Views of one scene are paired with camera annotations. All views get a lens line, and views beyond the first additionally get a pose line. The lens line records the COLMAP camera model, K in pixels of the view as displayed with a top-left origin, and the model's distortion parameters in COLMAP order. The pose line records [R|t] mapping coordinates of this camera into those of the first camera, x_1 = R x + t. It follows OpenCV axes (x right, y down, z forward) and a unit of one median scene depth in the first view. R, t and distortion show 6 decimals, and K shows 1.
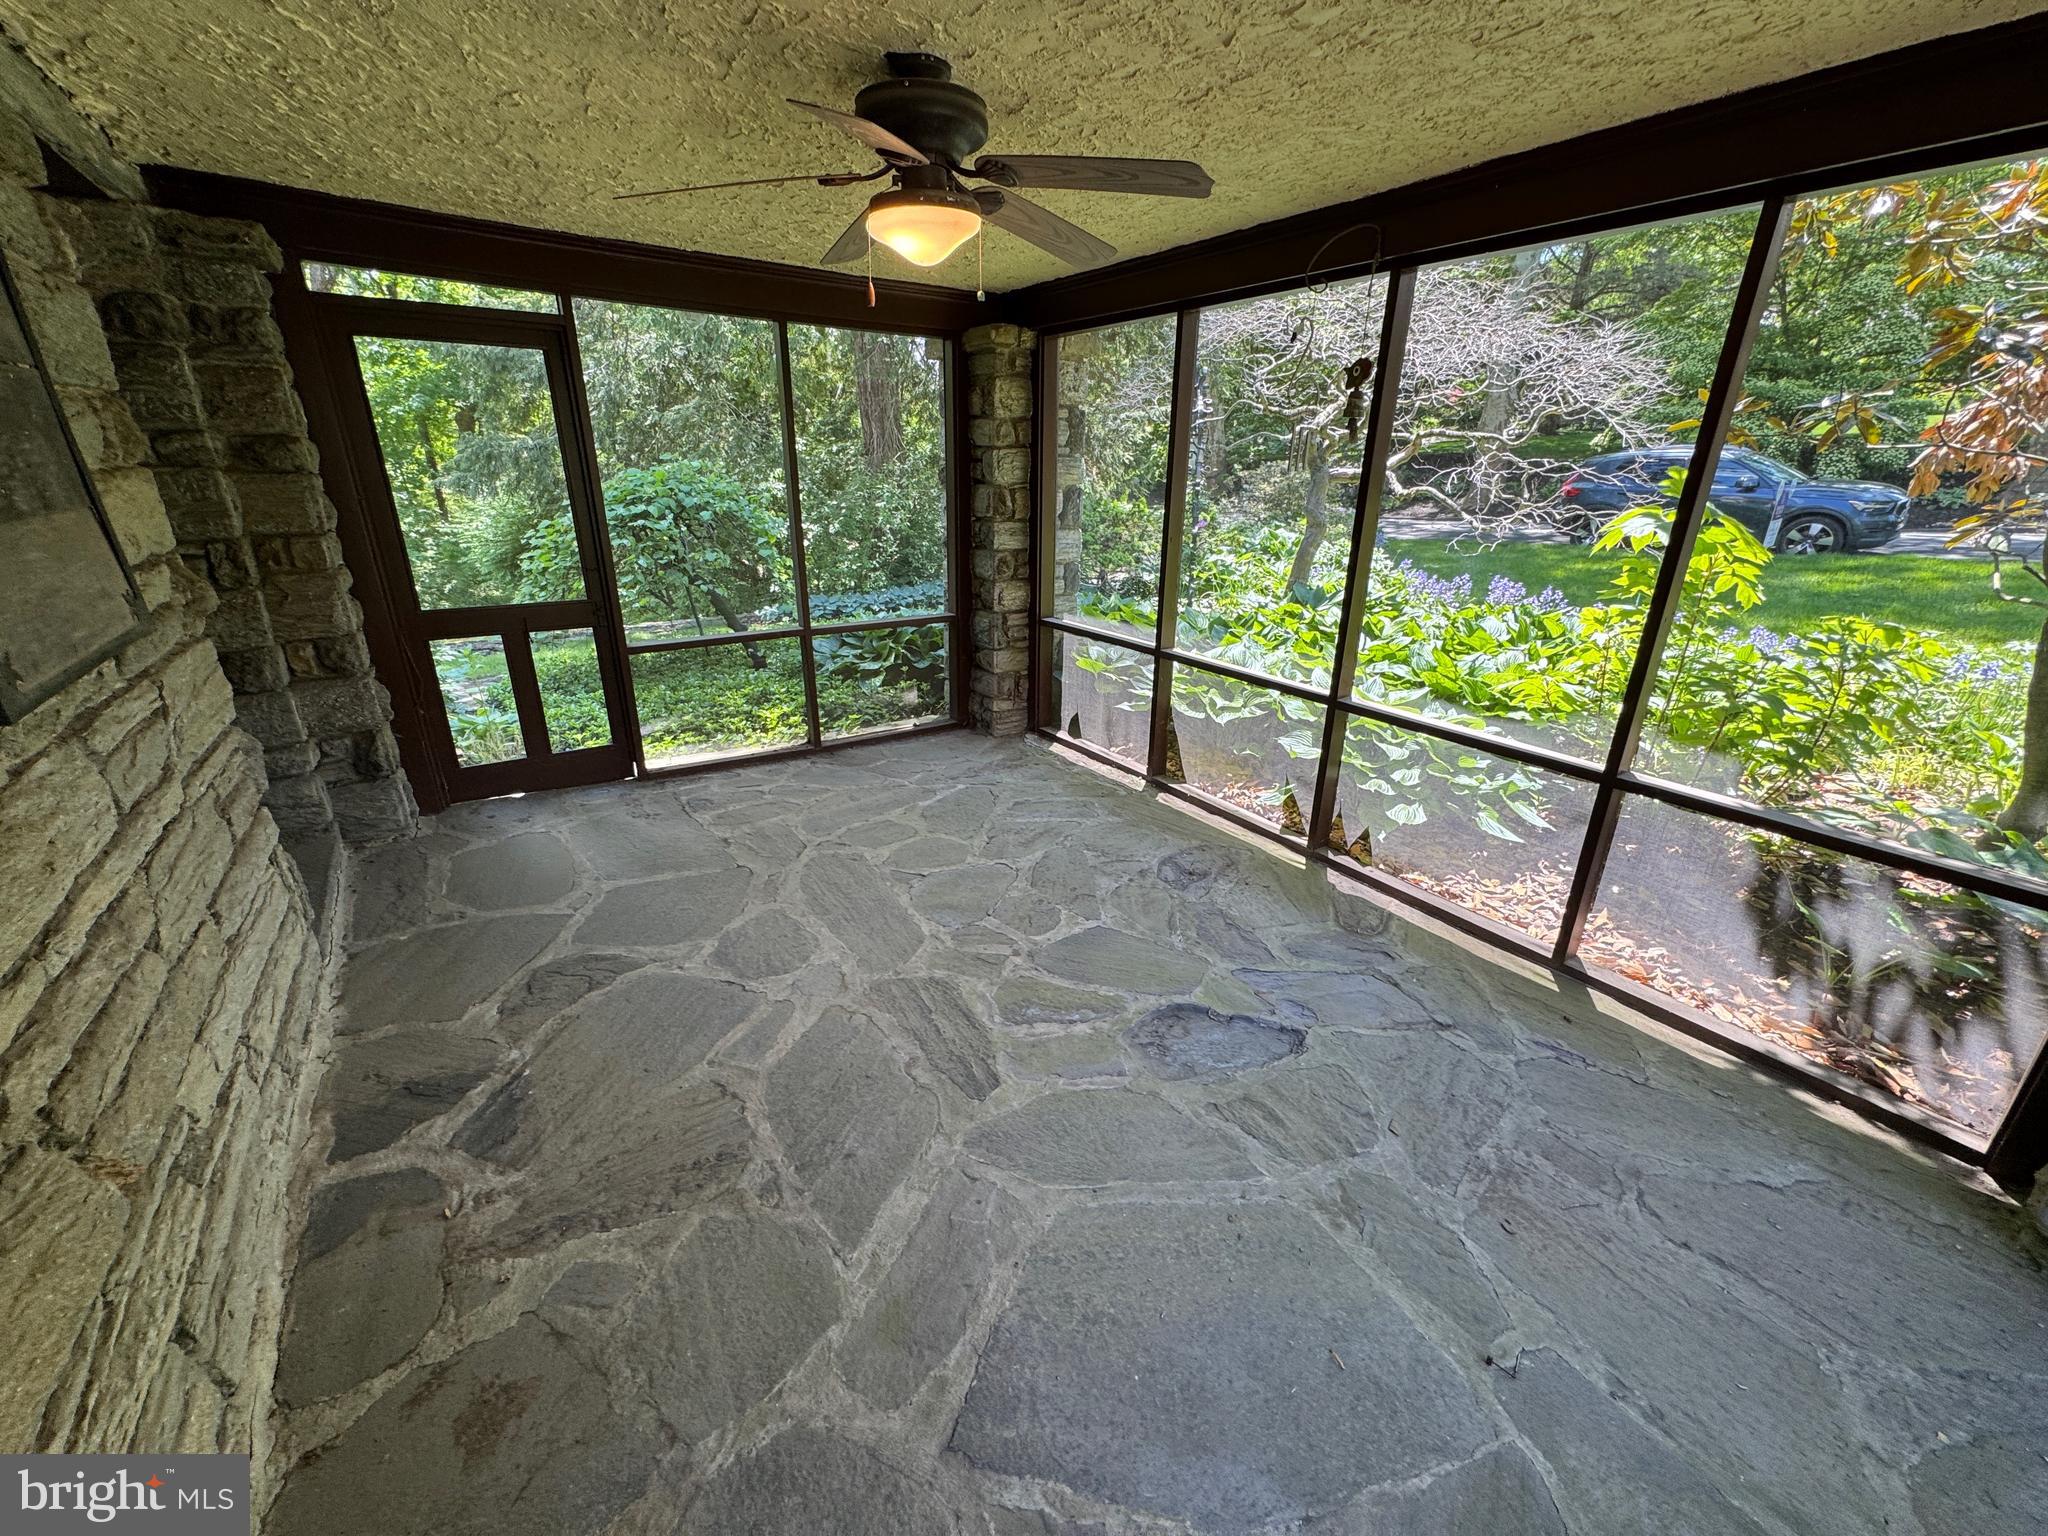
lens RADIAL K [[813.0, 0, 1022.3], [0, 813.0, 766.1], [0, 0, 1]] dist [-0.003217, -0.000178]
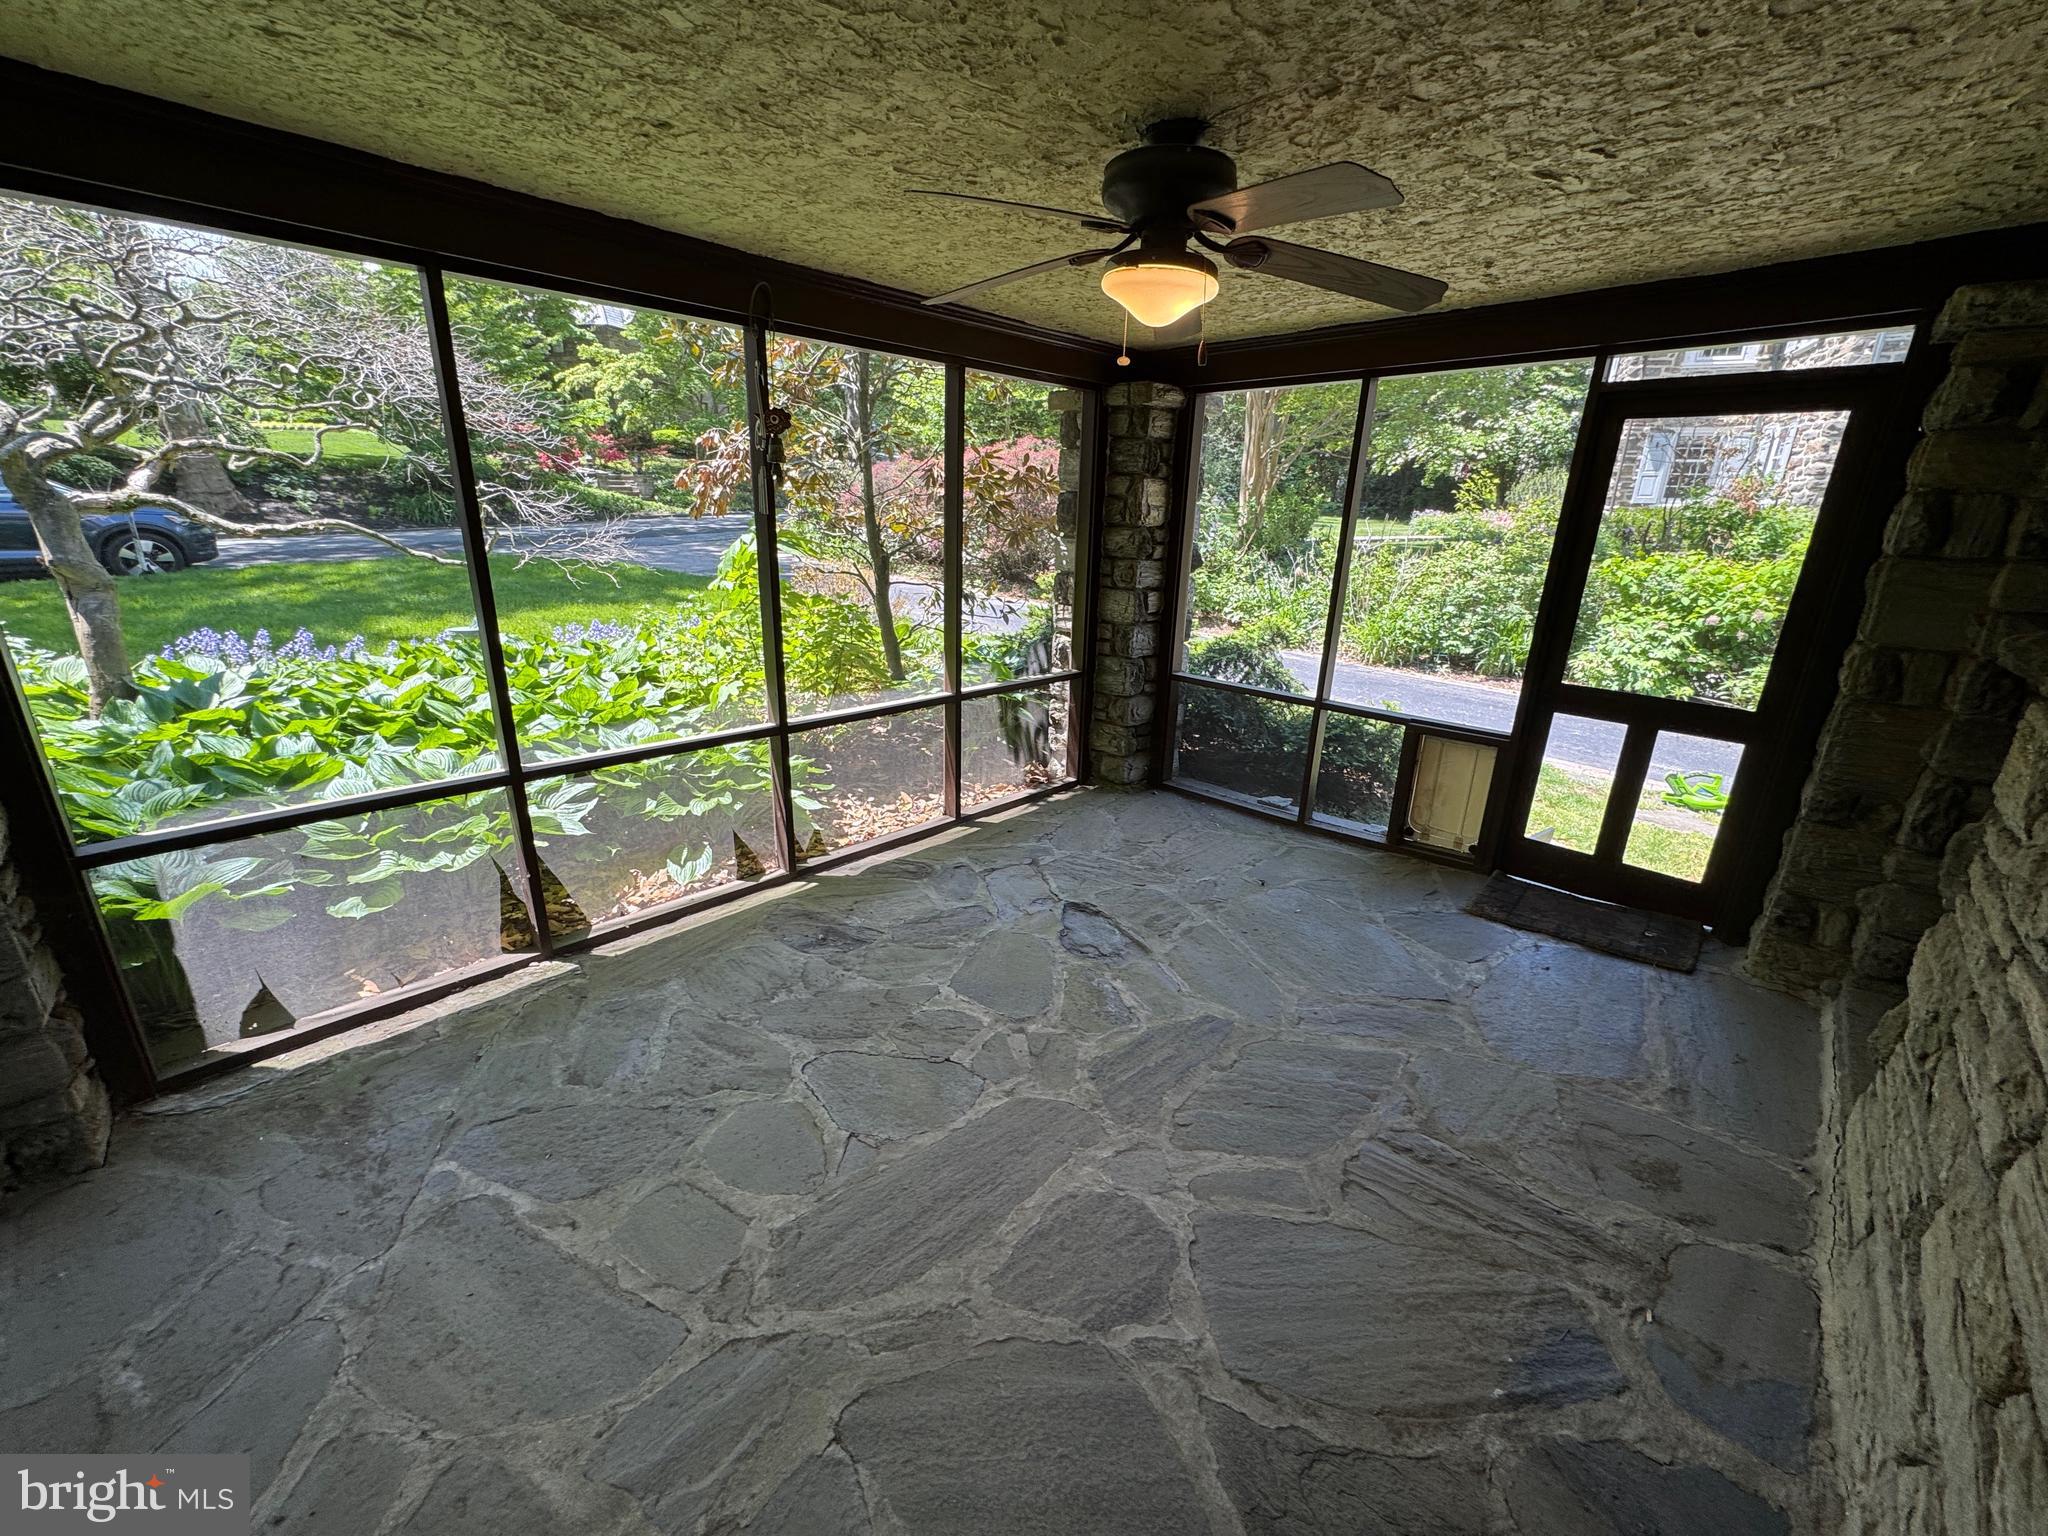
lens RADIAL K [[813.0, 0, 1022.3], [0, 813.0, 766.1], [0, 0, 1]] dist [-0.003217, -0.000178]
pose [[-0.204895, -0.312296, 0.927626, -0.671002], [0.316858, 0.875534, 0.364747, -0.323939], [-0.926077, 0.368660, -0.080439, 0.823598]]
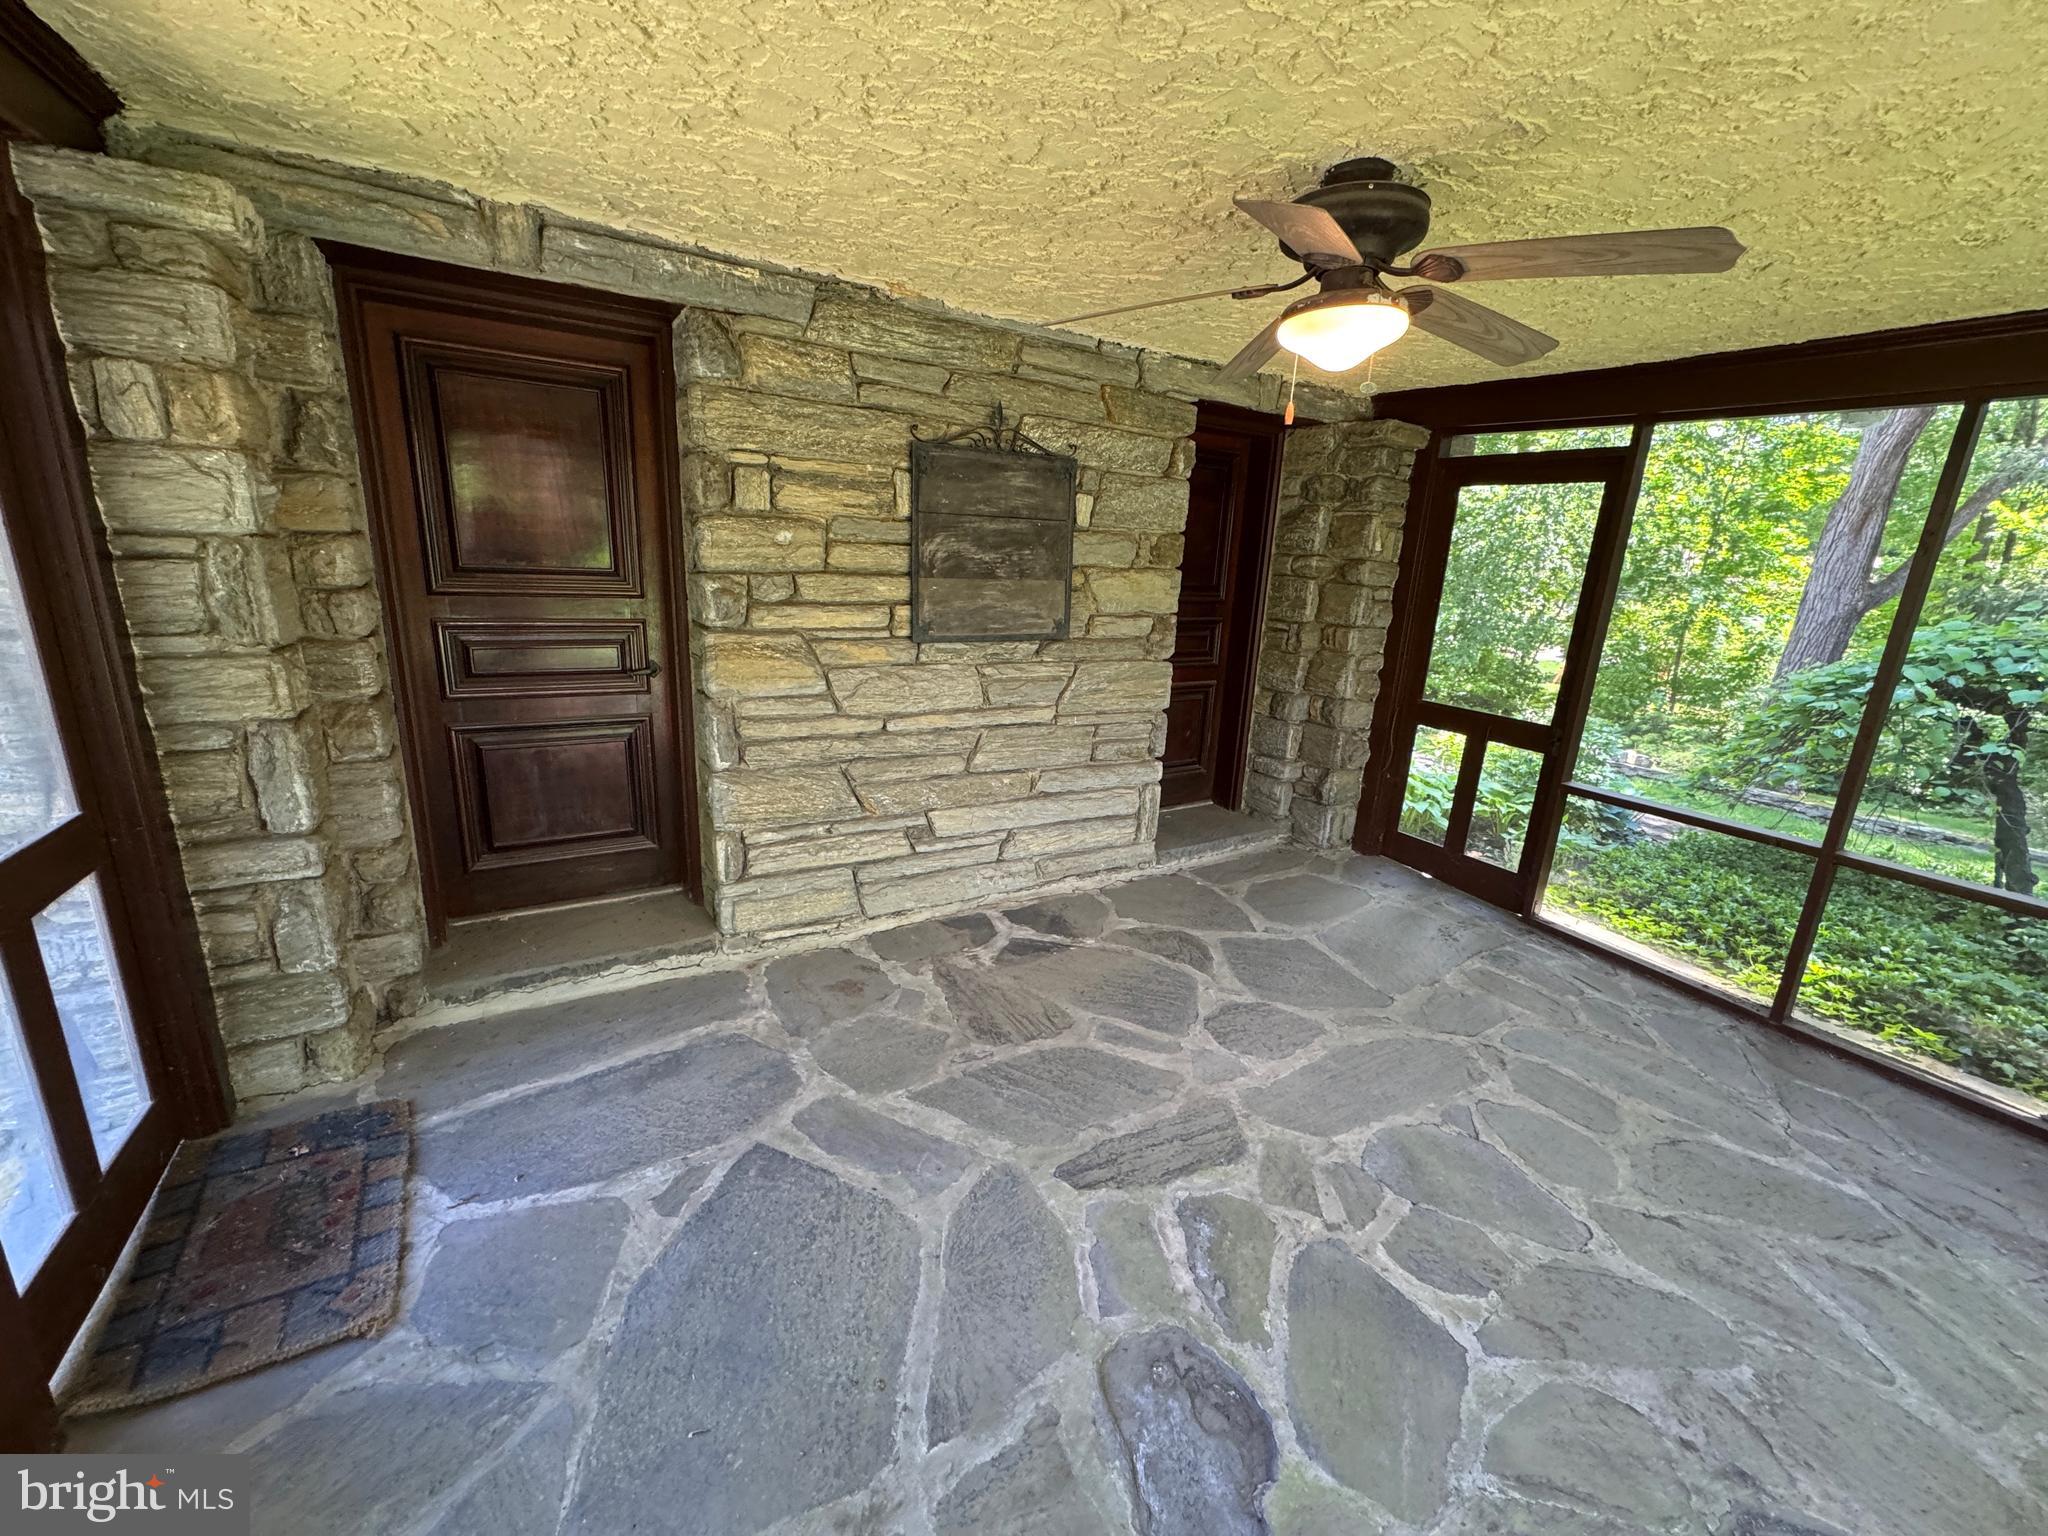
lens RADIAL K [[813.0, 0, 1022.3], [0, 813.0, 766.1], [0, 0, 1]] dist [-0.003217, -0.000178]
pose [[-0.057096, 0.242307, -0.968518, 0.526681], [-0.400150, 0.883217, 0.244556, -0.173511], [0.914669, 0.401516, 0.046531, 0.467878]]
